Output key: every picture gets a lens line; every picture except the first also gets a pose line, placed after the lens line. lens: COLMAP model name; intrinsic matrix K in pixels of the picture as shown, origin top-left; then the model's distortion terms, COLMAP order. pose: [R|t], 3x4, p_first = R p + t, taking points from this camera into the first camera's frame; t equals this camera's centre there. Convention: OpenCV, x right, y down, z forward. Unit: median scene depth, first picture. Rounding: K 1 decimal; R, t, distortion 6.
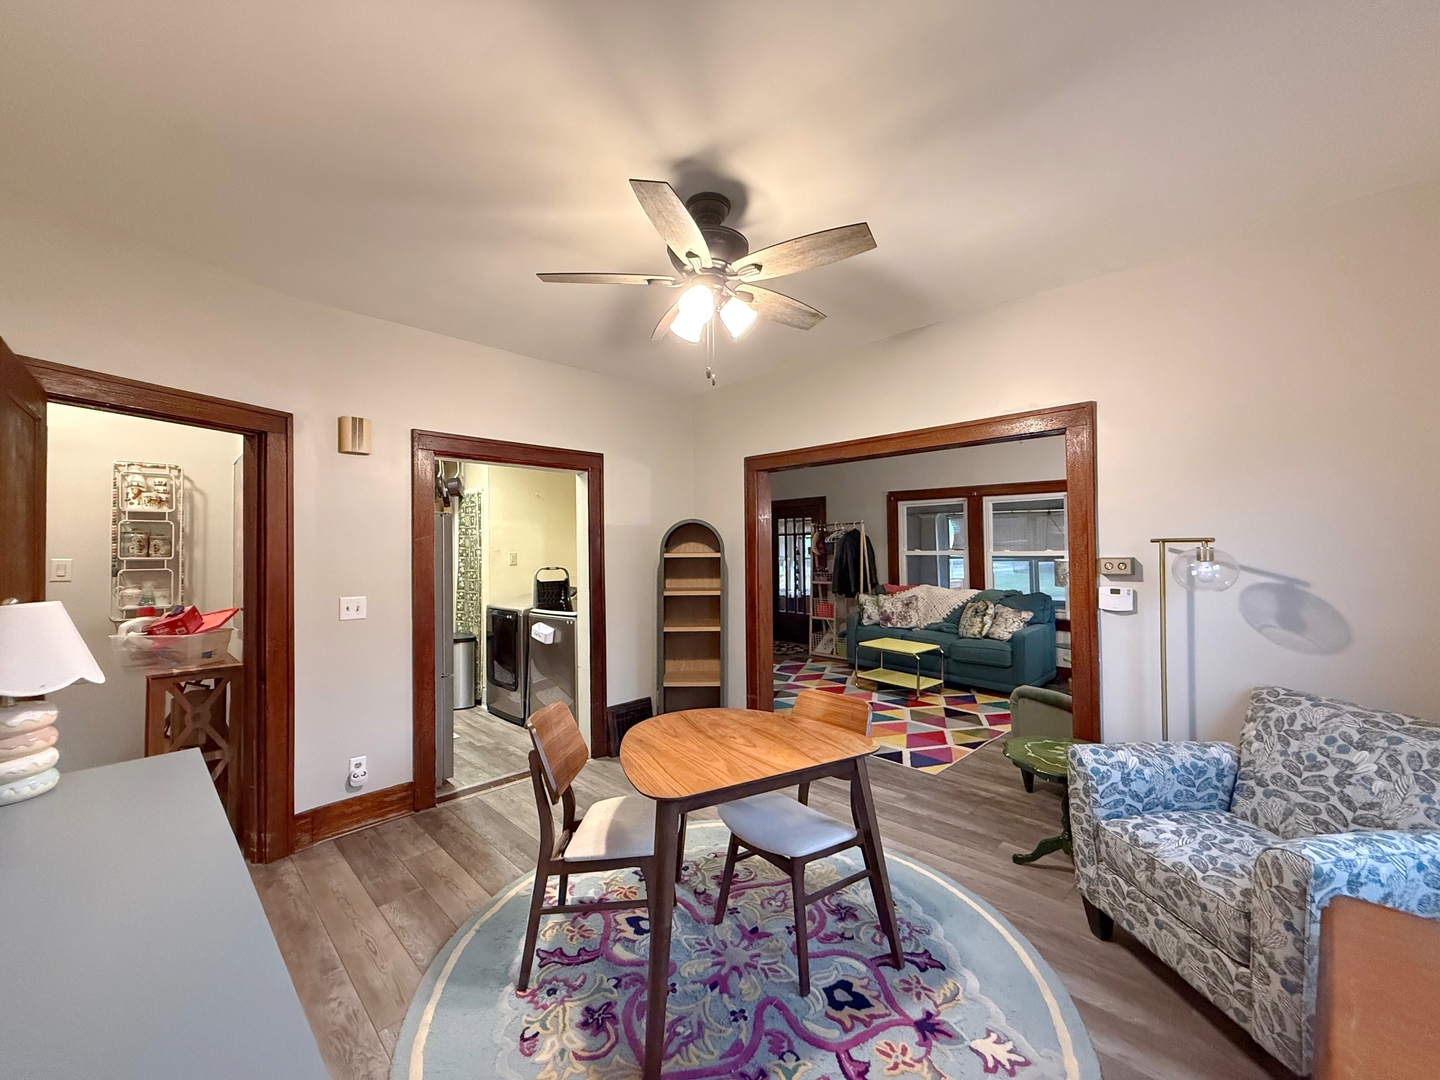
lens RADIAL K [[574.9, 0, 716.9], [0, 574.9, 539.4], [0, 0, 1]] dist [-0.000455, 0.000433]
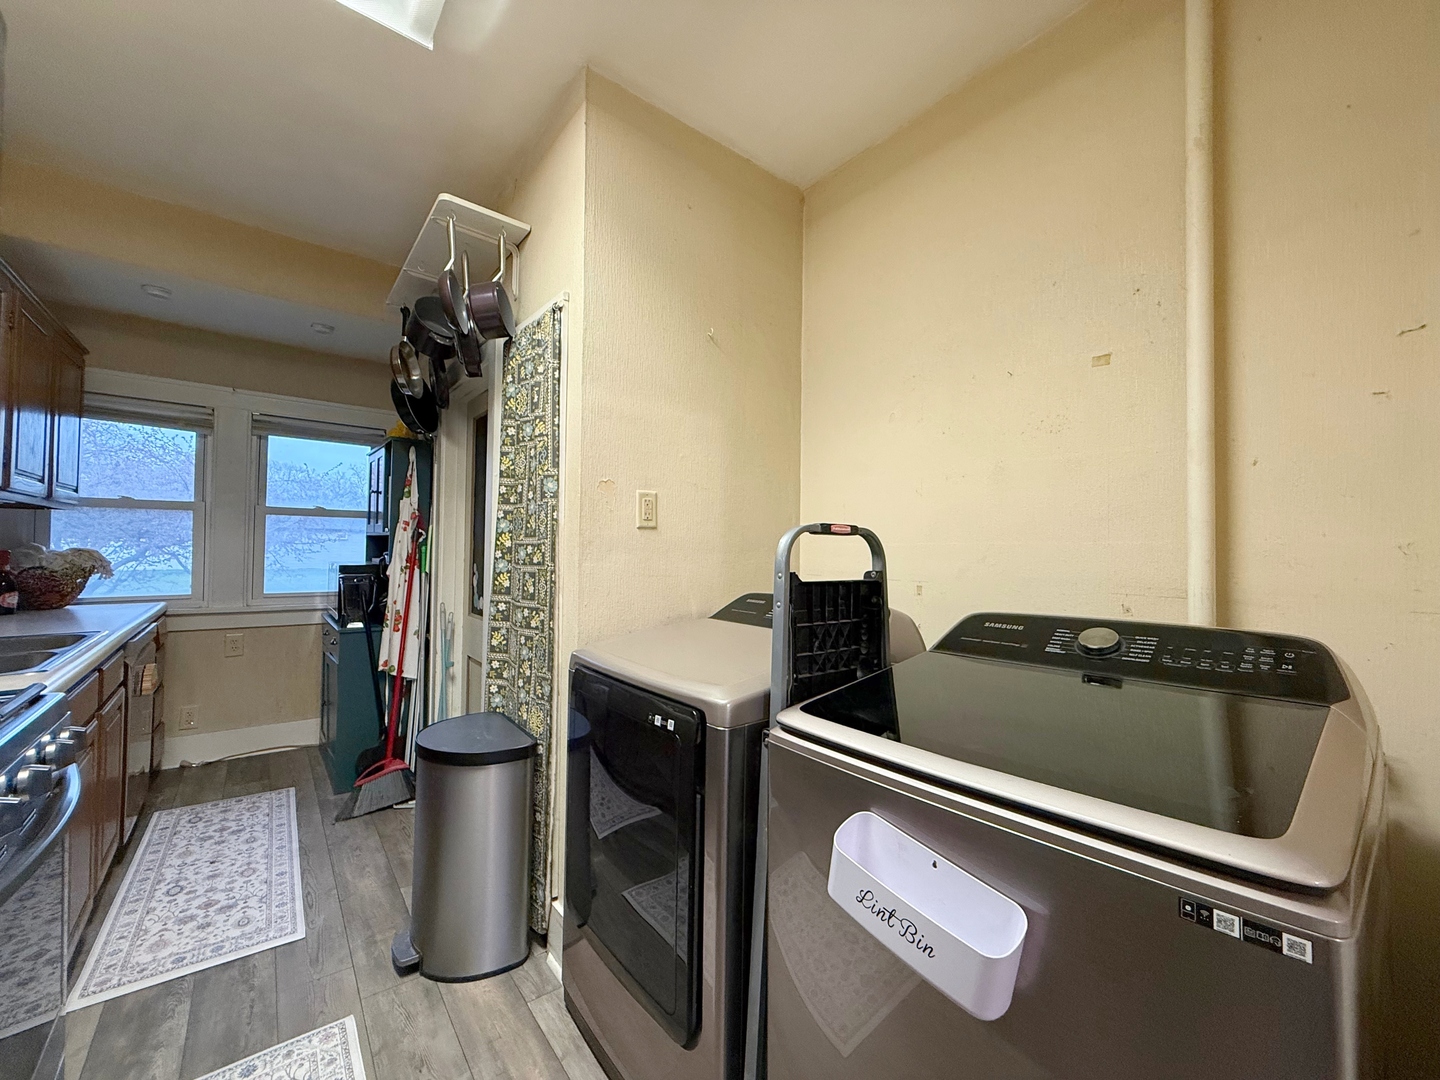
lens RADIAL K [[574.9, 0, 716.9], [0, 574.9, 539.4], [0, 0, 1]] dist [-0.000455, 0.000433]
pose [[0.993436, 0.025408, -0.111532, -0.282594], [-0.025409, 0.999676, 0.001416, 0.050389], [0.111532, 0.001427, 0.993760, 0.683572]]
